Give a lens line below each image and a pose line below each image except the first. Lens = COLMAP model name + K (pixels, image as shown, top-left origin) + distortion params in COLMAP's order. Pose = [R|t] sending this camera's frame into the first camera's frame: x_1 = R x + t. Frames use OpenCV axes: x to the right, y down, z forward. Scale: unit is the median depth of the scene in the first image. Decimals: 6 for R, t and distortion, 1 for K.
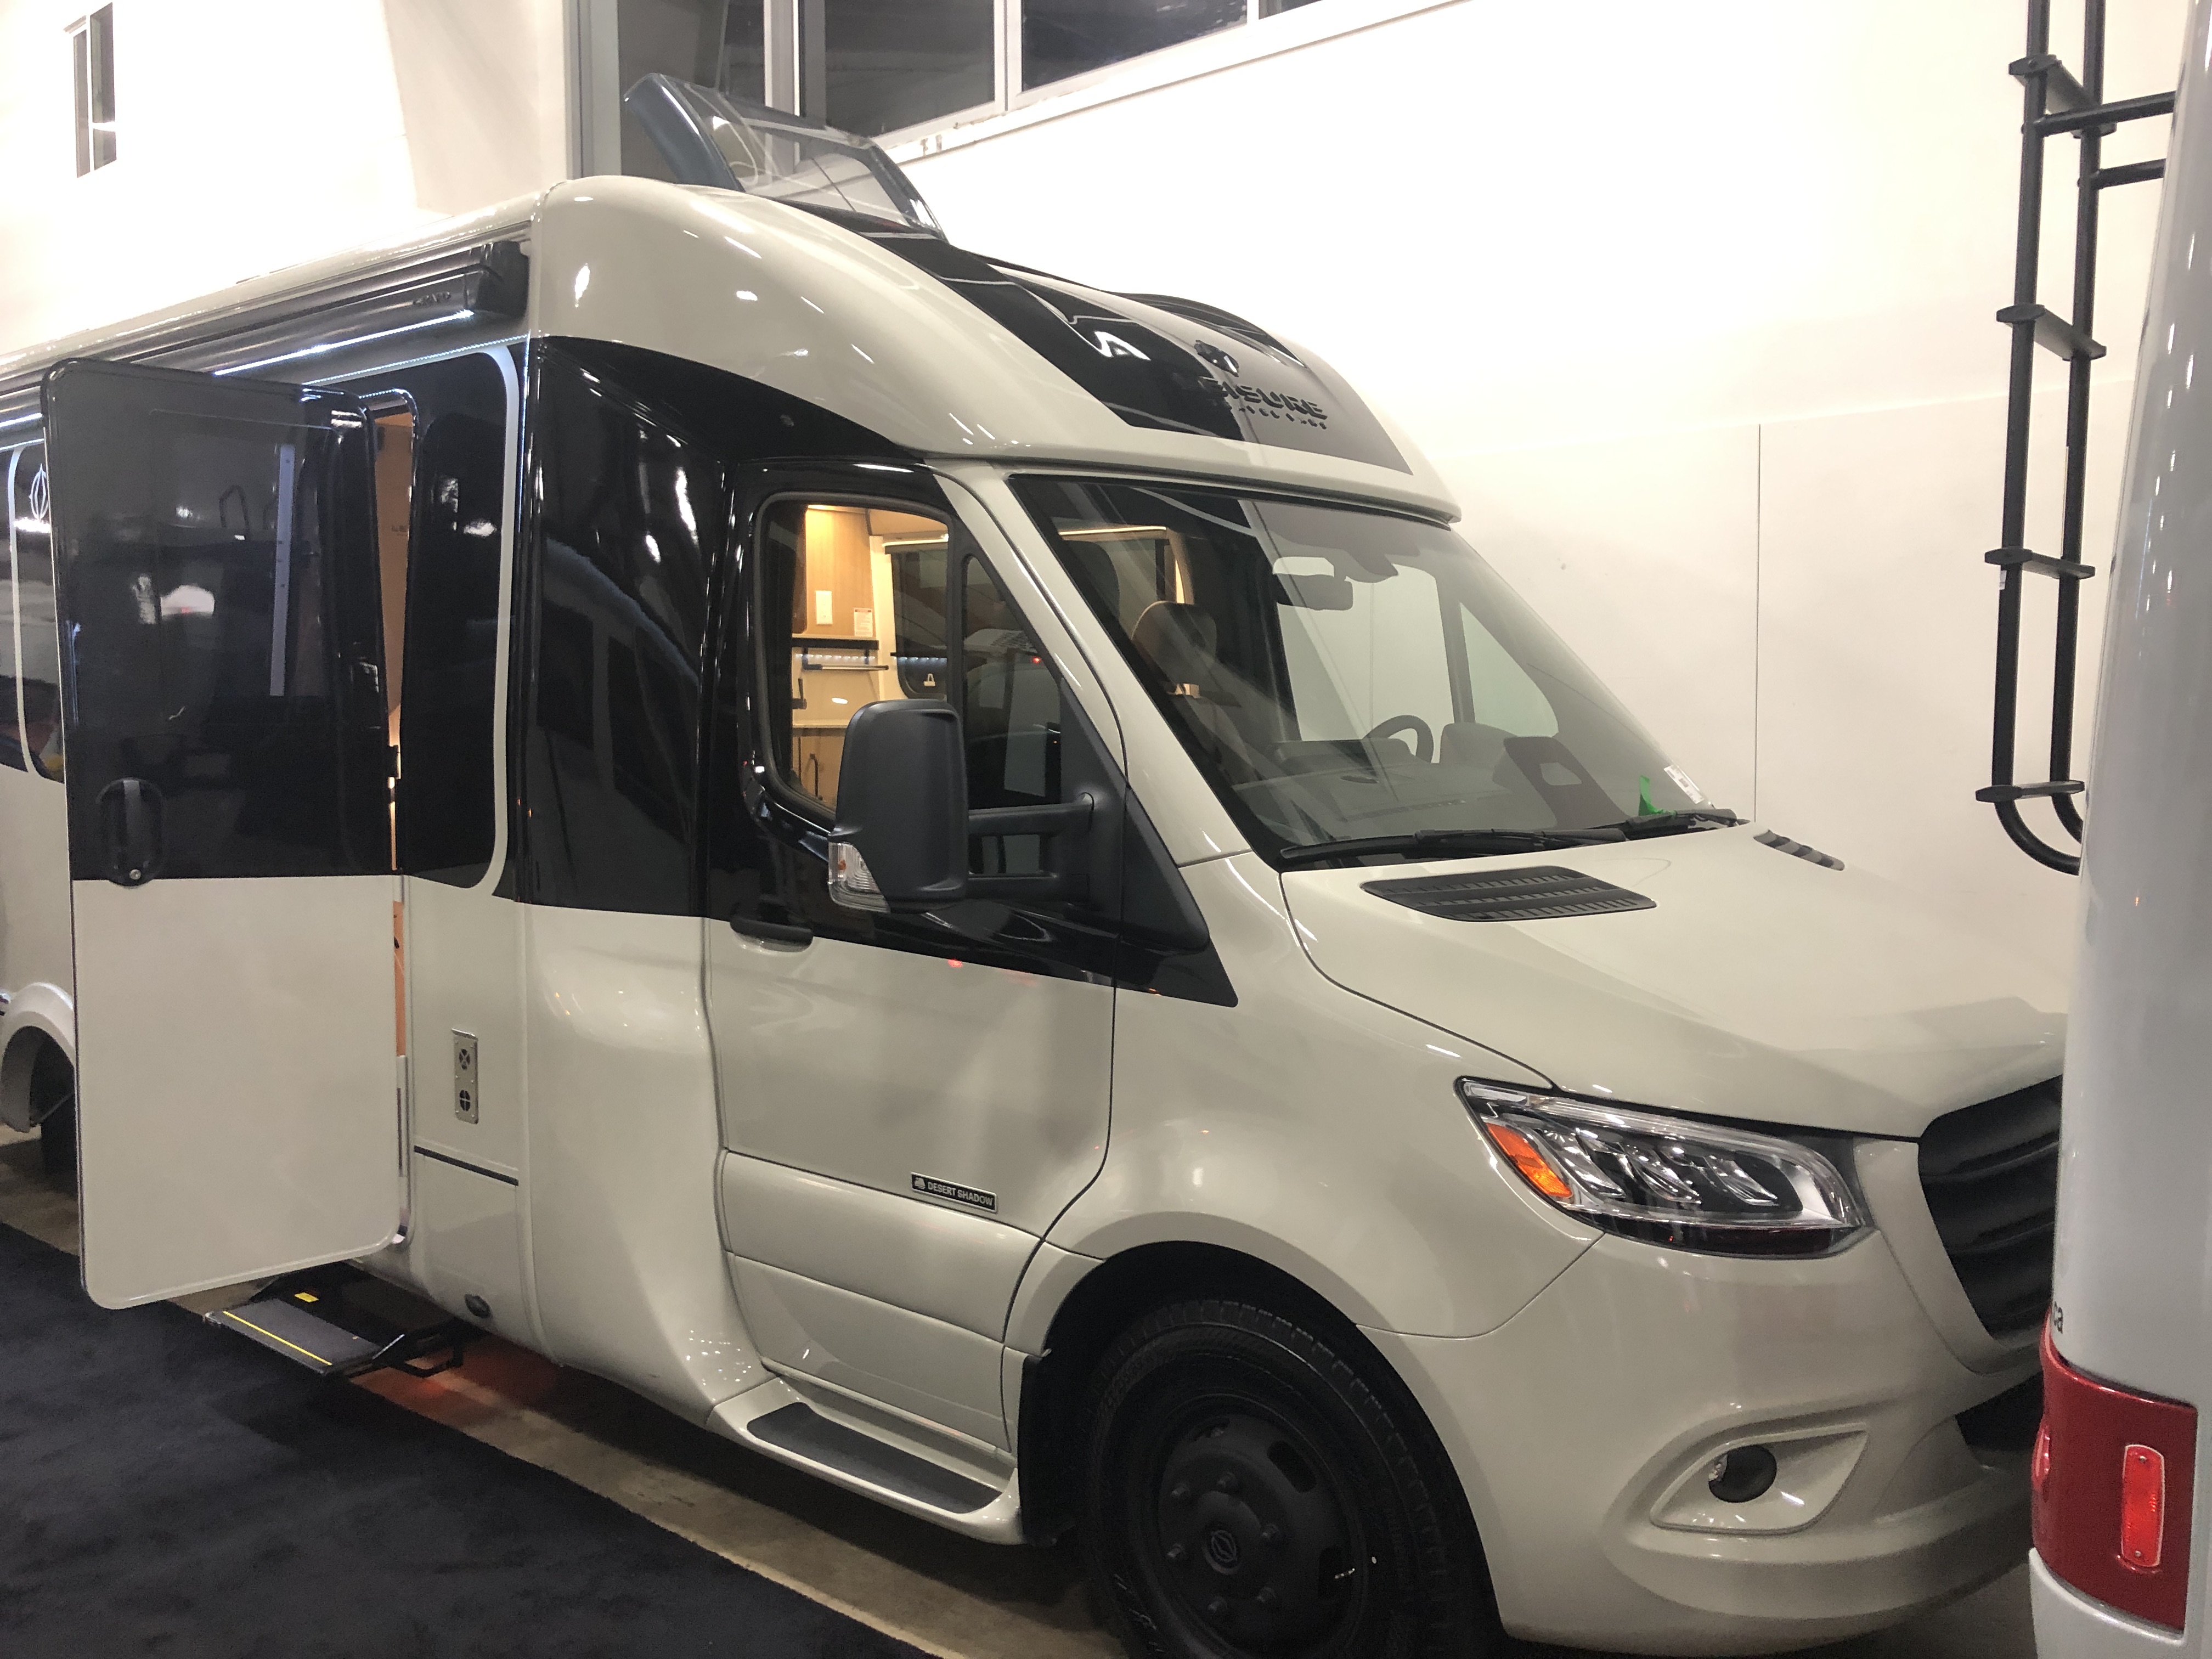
lens RADIAL K [[1835.6, 0, 1106.0], [0, 1835.6, 829.5], [0, 0, 1]] dist [0.000539, -0.000373]
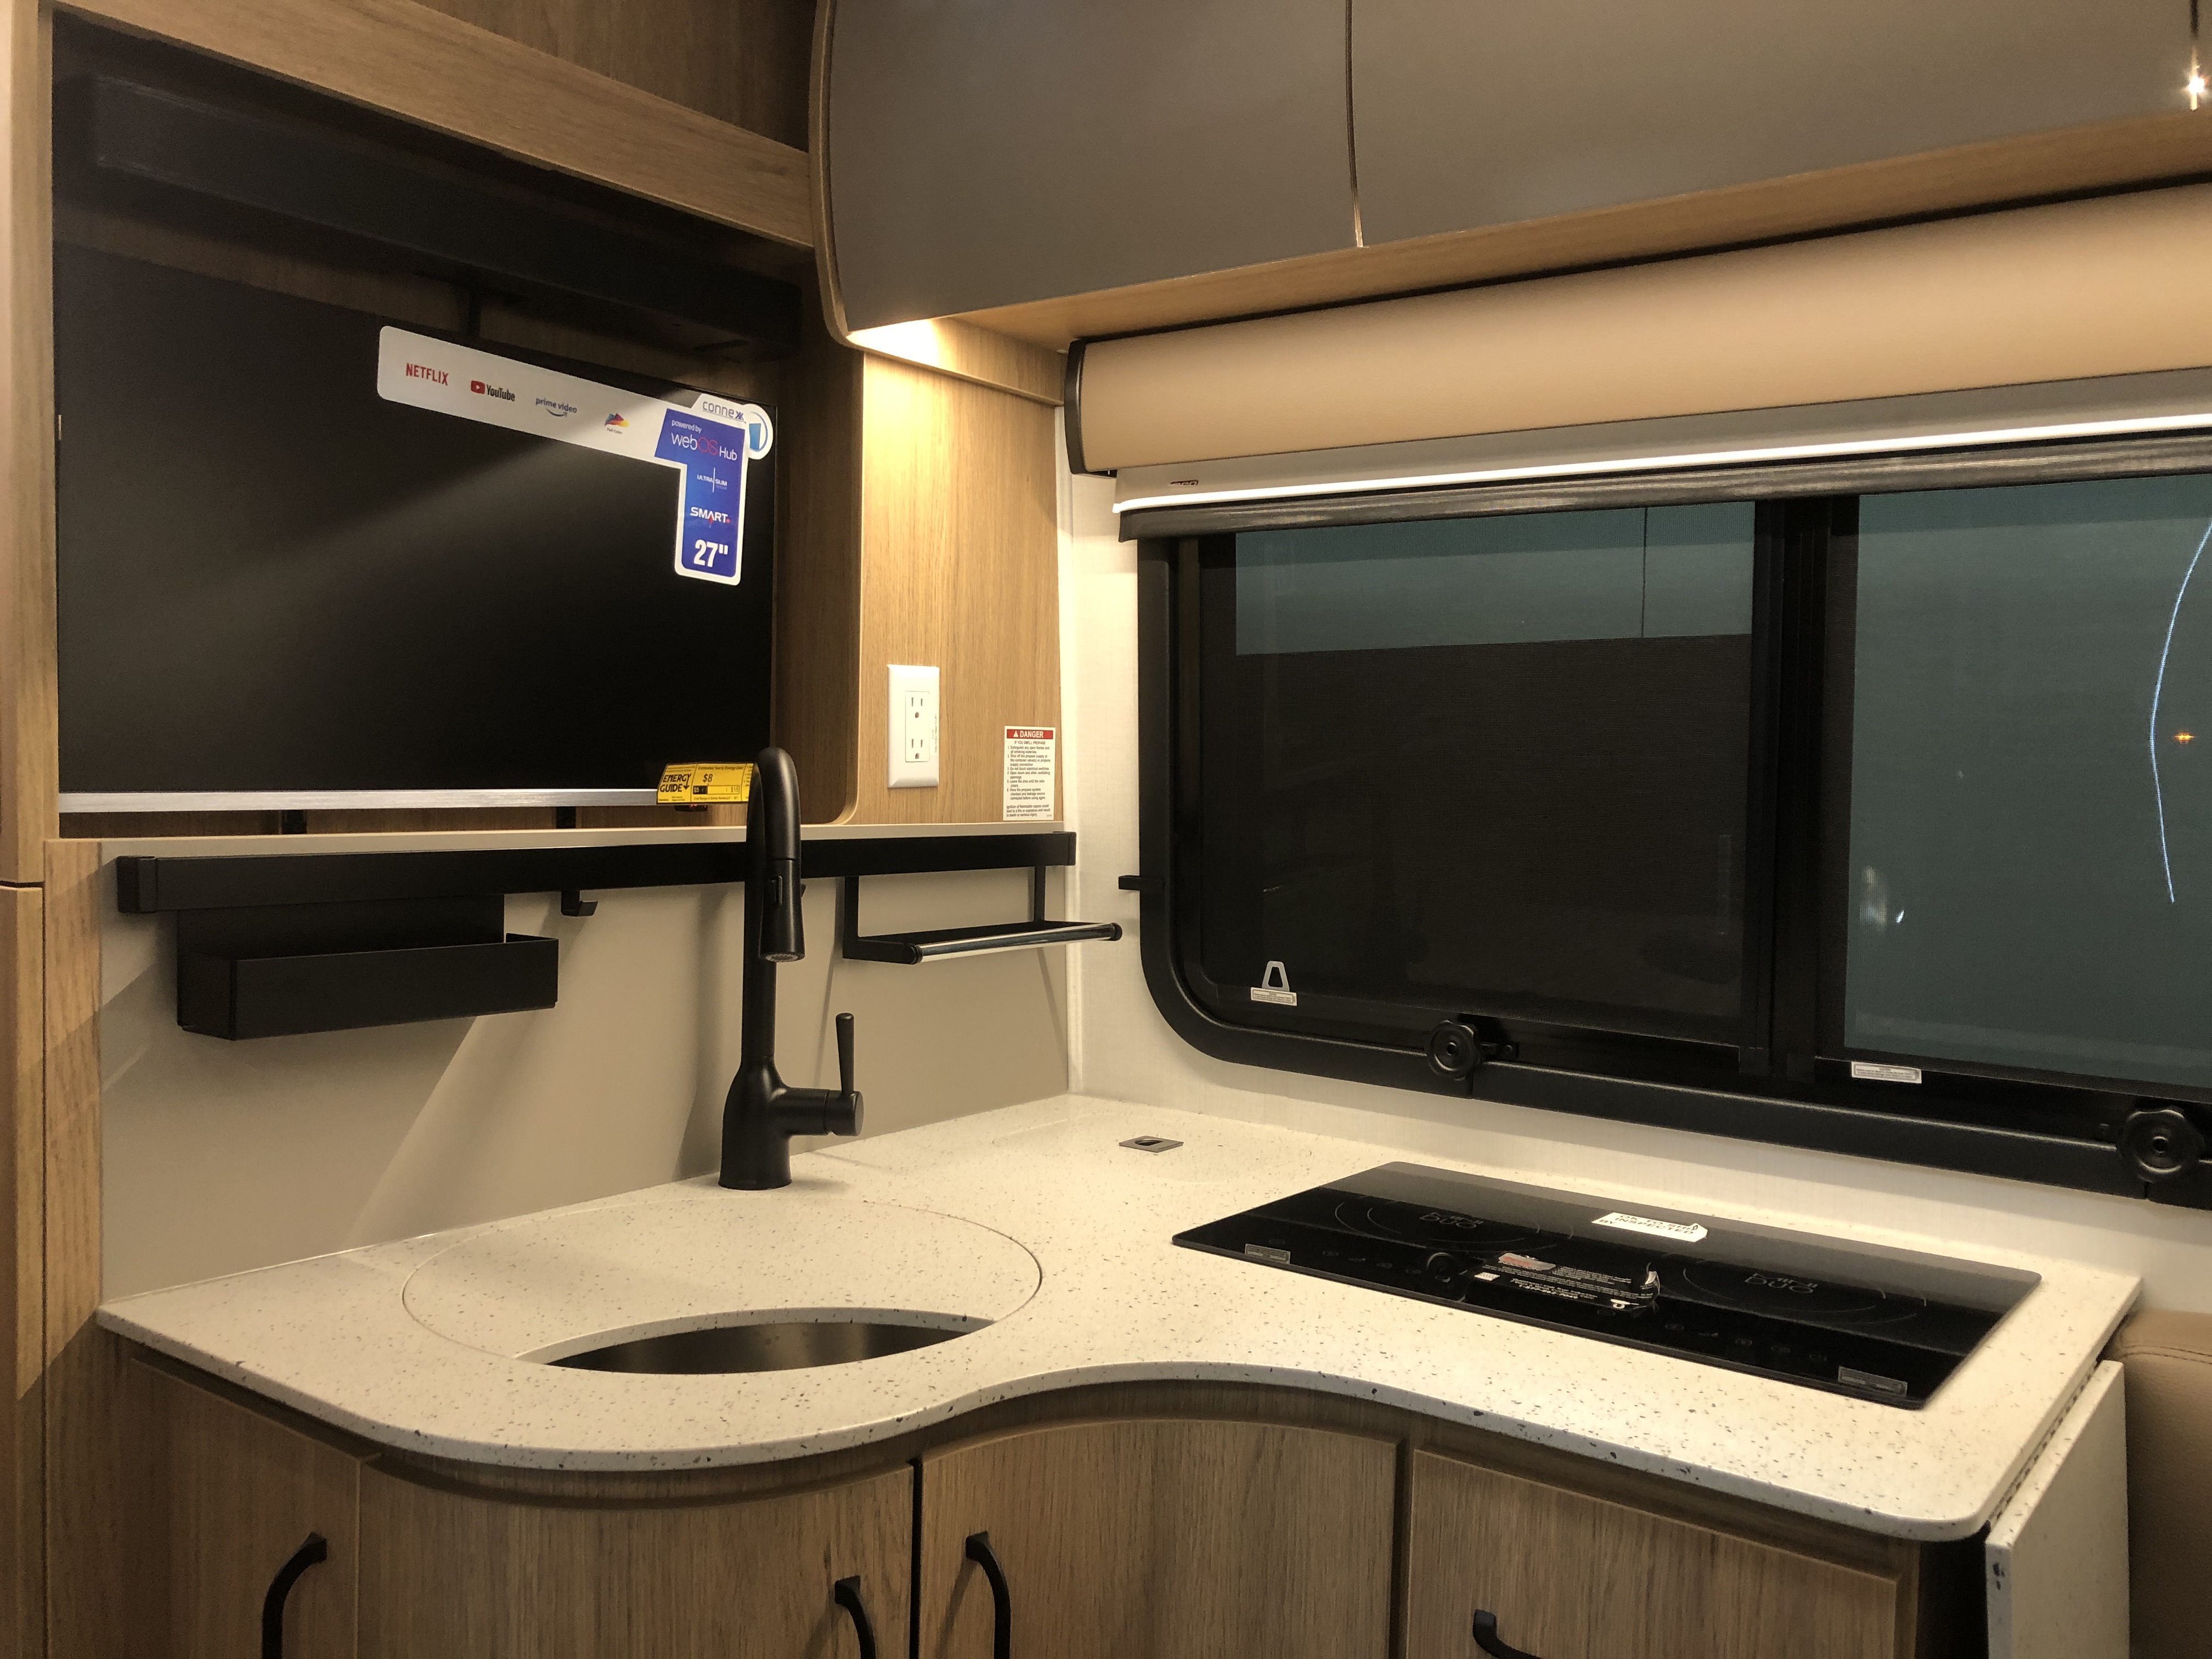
lens RADIAL K [[1835.6, 0, 1106.0], [0, 1835.6, 829.5], [0, 0, 1]] dist [0.000539, -0.000373]
pose [[0.997330, 0.013330, 0.071793, -0.142275], [-0.009701, 0.998668, -0.050672, -0.090384], [-0.072372, 0.049841, 0.996132, 0.717241]]
